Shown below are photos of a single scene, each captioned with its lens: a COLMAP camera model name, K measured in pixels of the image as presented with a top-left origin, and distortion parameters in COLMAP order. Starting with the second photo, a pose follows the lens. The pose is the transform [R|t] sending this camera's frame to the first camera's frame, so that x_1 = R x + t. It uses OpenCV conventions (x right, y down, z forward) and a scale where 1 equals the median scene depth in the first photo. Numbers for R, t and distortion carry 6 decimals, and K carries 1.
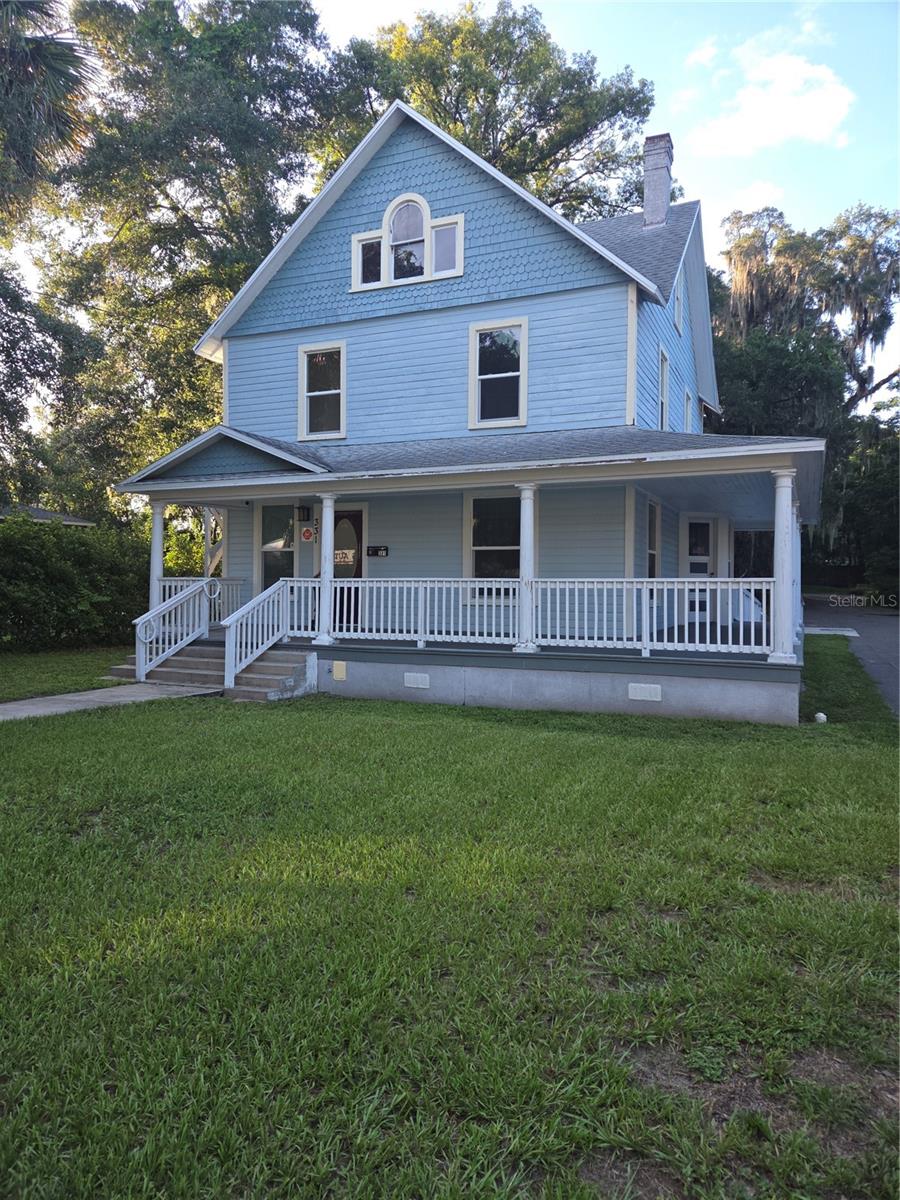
lens RADIAL K [[788.7, 0, 459.7], [0, 788.7, 584.0], [0, 0, 1]] dist [0.082859, -0.045634]
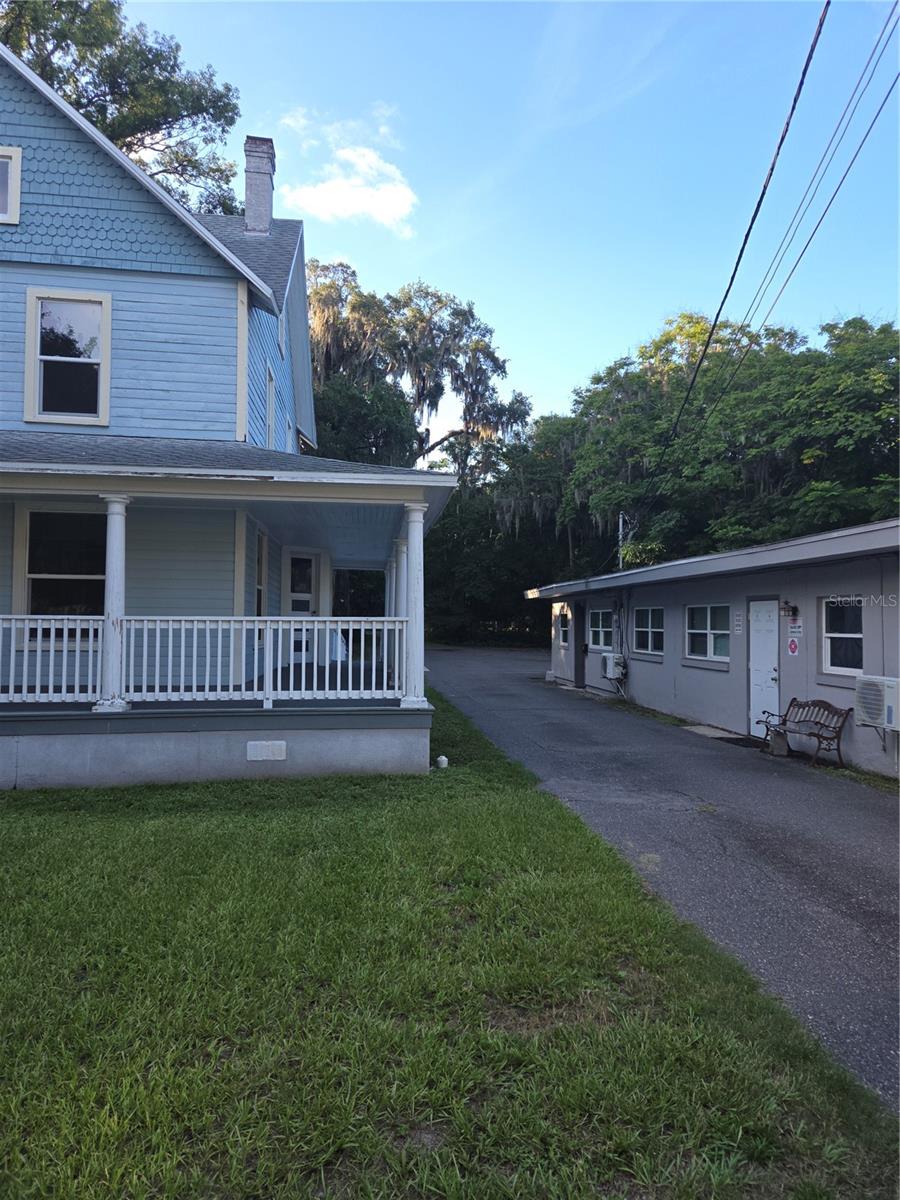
lens RADIAL K [[792.8, 0, 458.3], [0, 792.8, 595.4], [0, 0, 1]] dist [0.103796, -0.094465]
pose [[0.863692, 0.020781, 0.503591, -0.018795], [-0.003693, 0.999384, -0.034906, -0.000786], [-0.504006, 0.028289, 0.863237, 0.116010]]
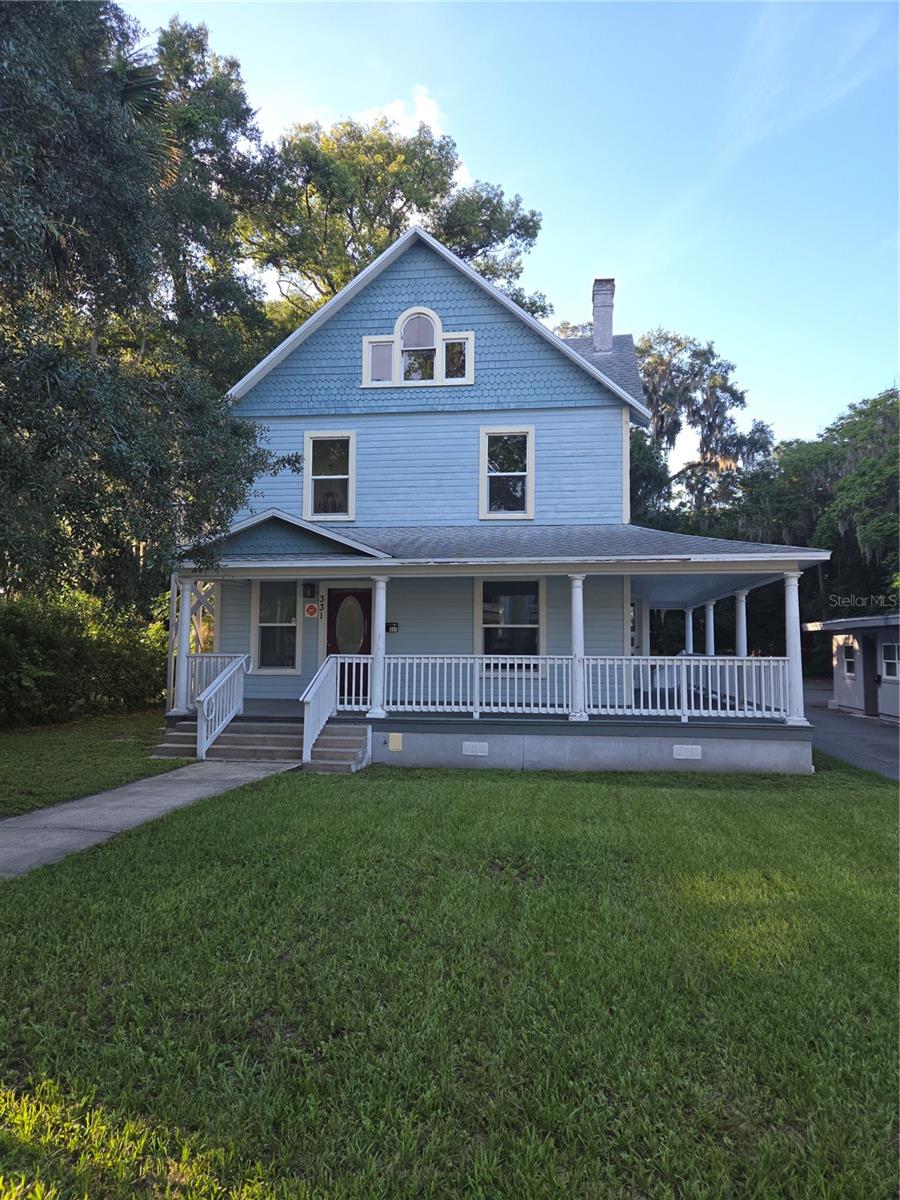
lens RADIAL K [[792.8, 0, 458.3], [0, 792.8, 595.4], [0, 0, 1]] dist [0.103796, -0.094465]
pose [[0.962146, 0.017399, 0.271979, -0.330525], [0.000484, 0.997849, -0.065548, -0.015810], [-0.272534, 0.063198, 0.960068, -0.061073]]
